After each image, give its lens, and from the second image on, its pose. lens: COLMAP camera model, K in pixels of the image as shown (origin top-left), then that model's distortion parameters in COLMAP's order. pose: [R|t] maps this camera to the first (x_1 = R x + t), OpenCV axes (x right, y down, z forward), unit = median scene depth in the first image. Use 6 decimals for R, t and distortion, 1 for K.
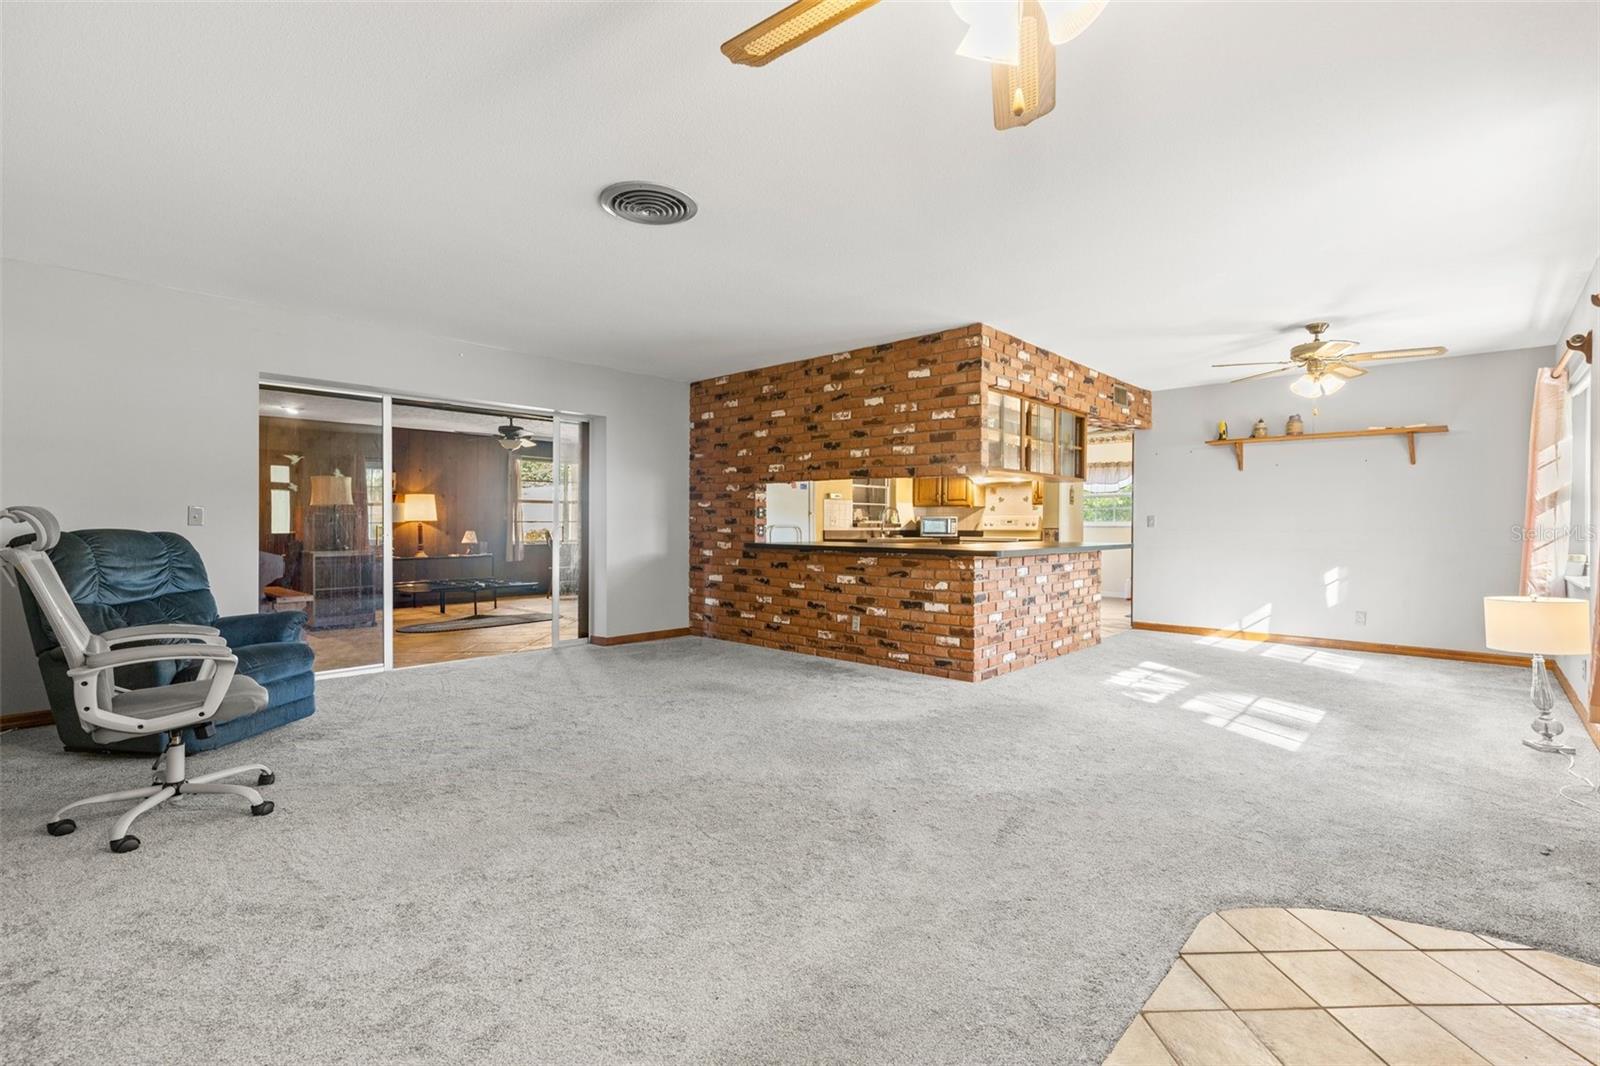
lens RADIAL K [[723.0, 0, 811.0], [0, 723.0, 524.3], [0, 0, 1]] dist [0.002116, 0.002475]
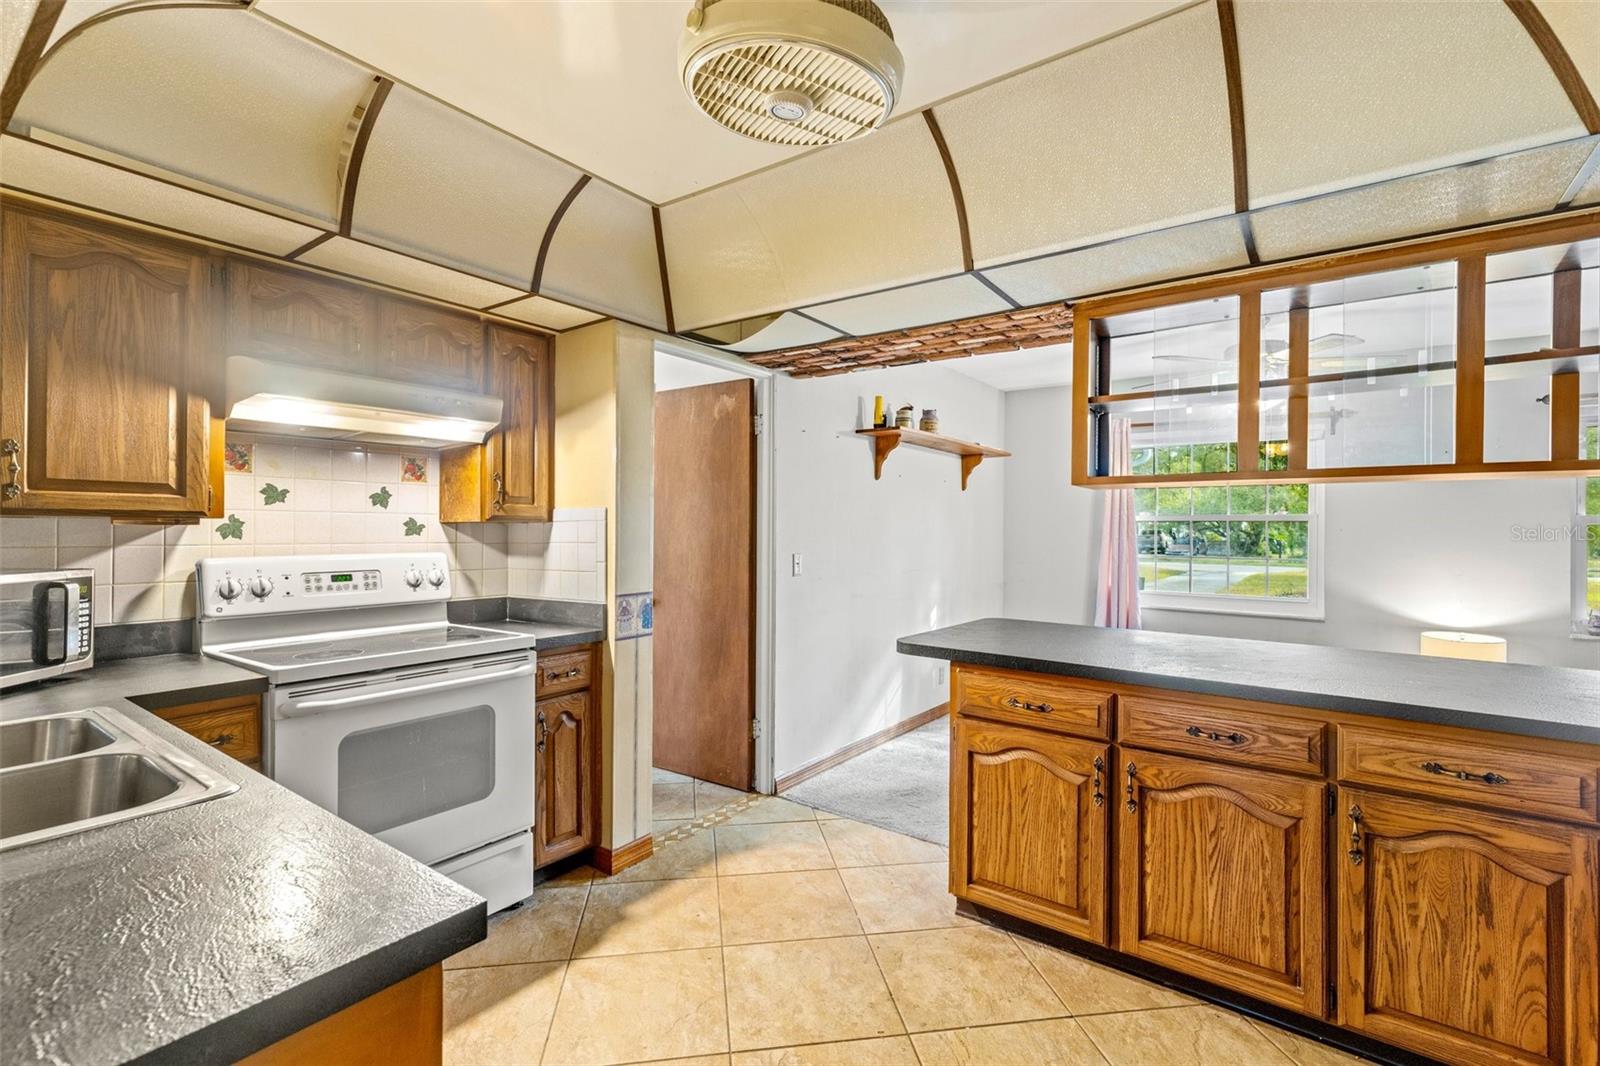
lens RADIAL K [[723.0, 0, 790.9], [0, 723.0, 524.6], [0, 0, 1]] dist [0.002116, 0.002475]
pose [[-0.086149, -0.001151, 0.996282, -0.024275], [-0.012026, 0.999928, 0.000116, -0.041780], [-0.996210, -0.011971, -0.086157, 1.369504]]
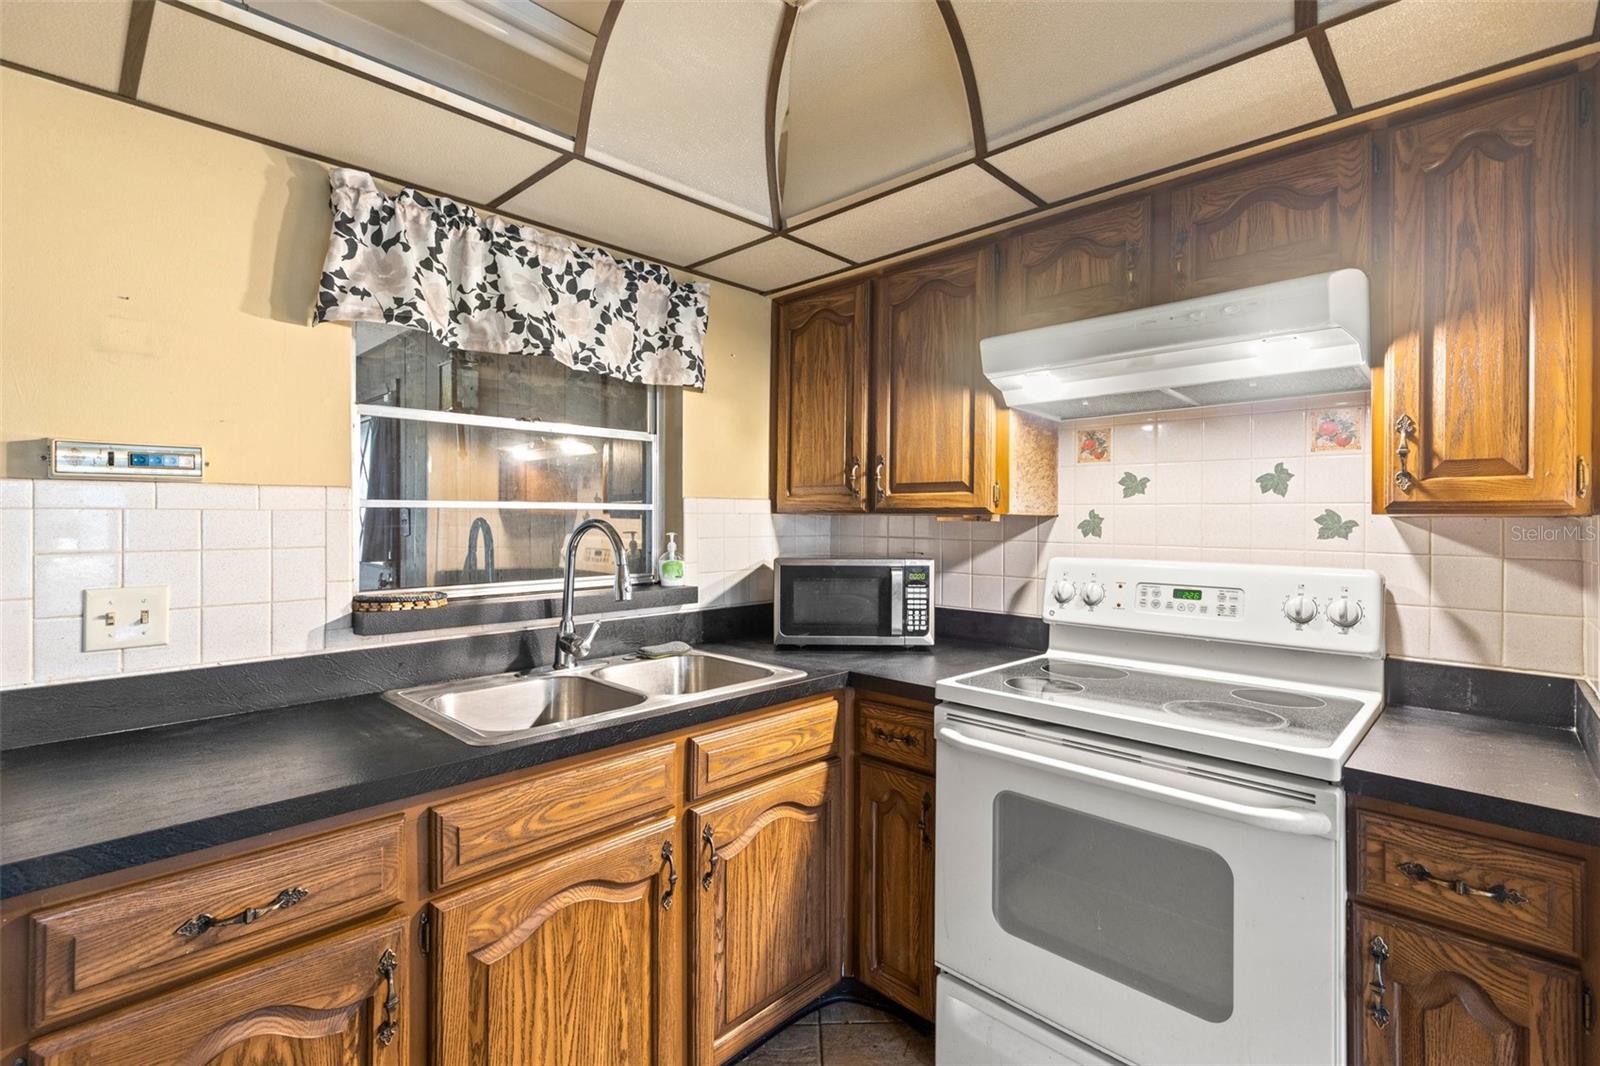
lens RADIAL K [[723.0, 0, 819.9], [0, 723.0, 516.1], [0, 0, 1]] dist [0.002116, 0.002475]
pose [[0.999613, 0.000296, -0.027807, 0.286418], [-0.000255, 0.999999, 0.001483, -0.040985], [0.027808, -0.001476, 0.999612, 1.277570]]
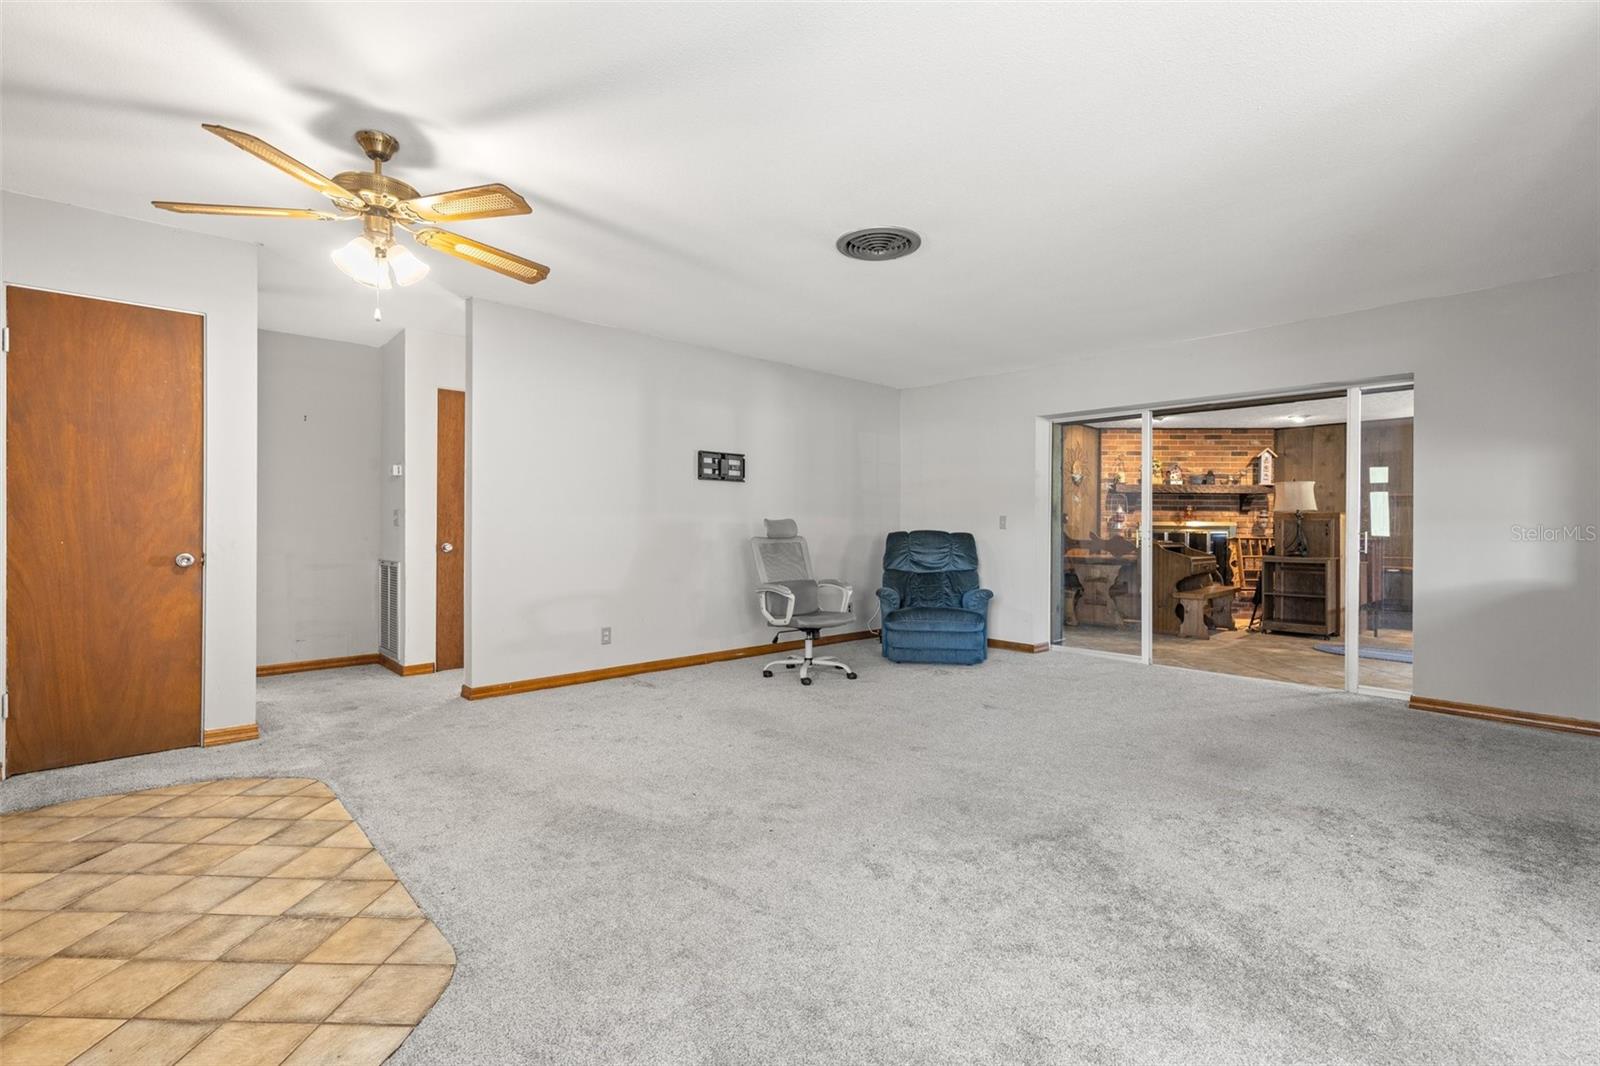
lens RADIAL K [[723.0, 0, 794.8], [0, 723.0, 529.3], [0, 0, 1]] dist [0.002116, 0.002475]
pose [[-0.080704, -0.000223, -0.996738, 0.499370], [-0.007499, 0.999972, 0.000384, 0.004341], [0.996710, 0.007506, -0.080703, 0.526921]]
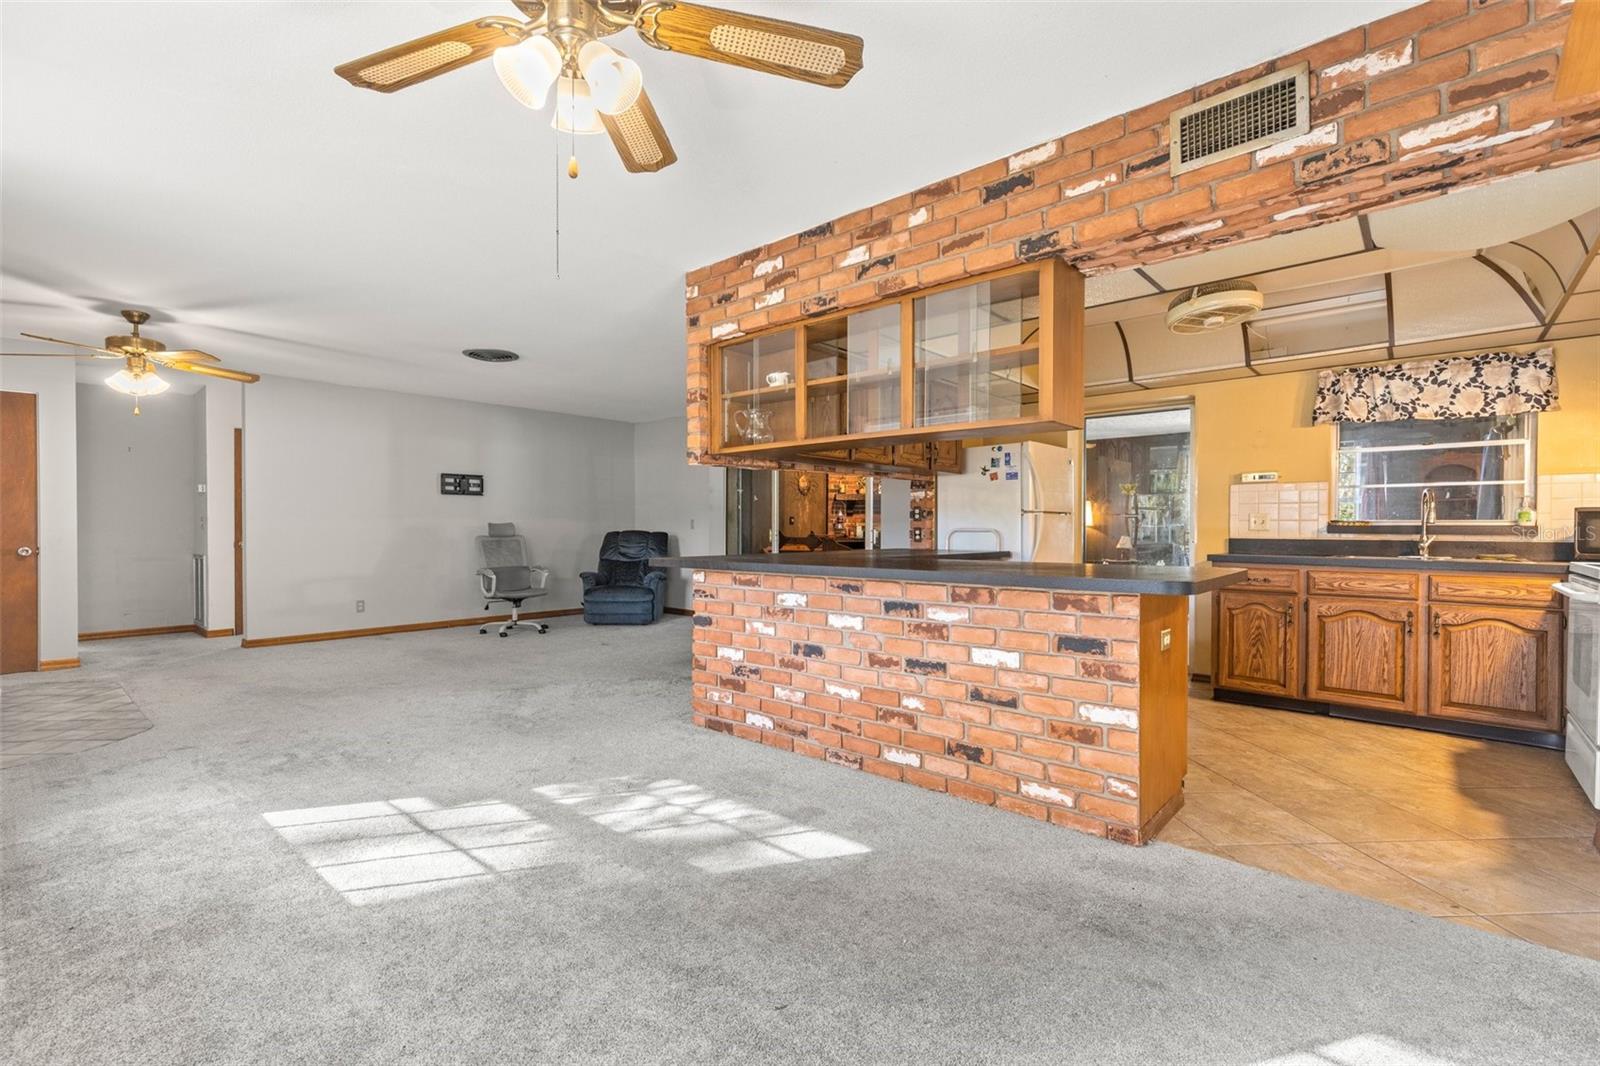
lens RADIAL K [[723.0, 0, 793.7], [0, 723.0, 534.2], [0, 0, 1]] dist [0.002116, 0.002475]
pose [[0.011776, 0.005282, -0.999917, 0.891808], [-0.002345, 0.999983, 0.005254, 0.004070], [0.999928, 0.002283, 0.011788, 0.956551]]
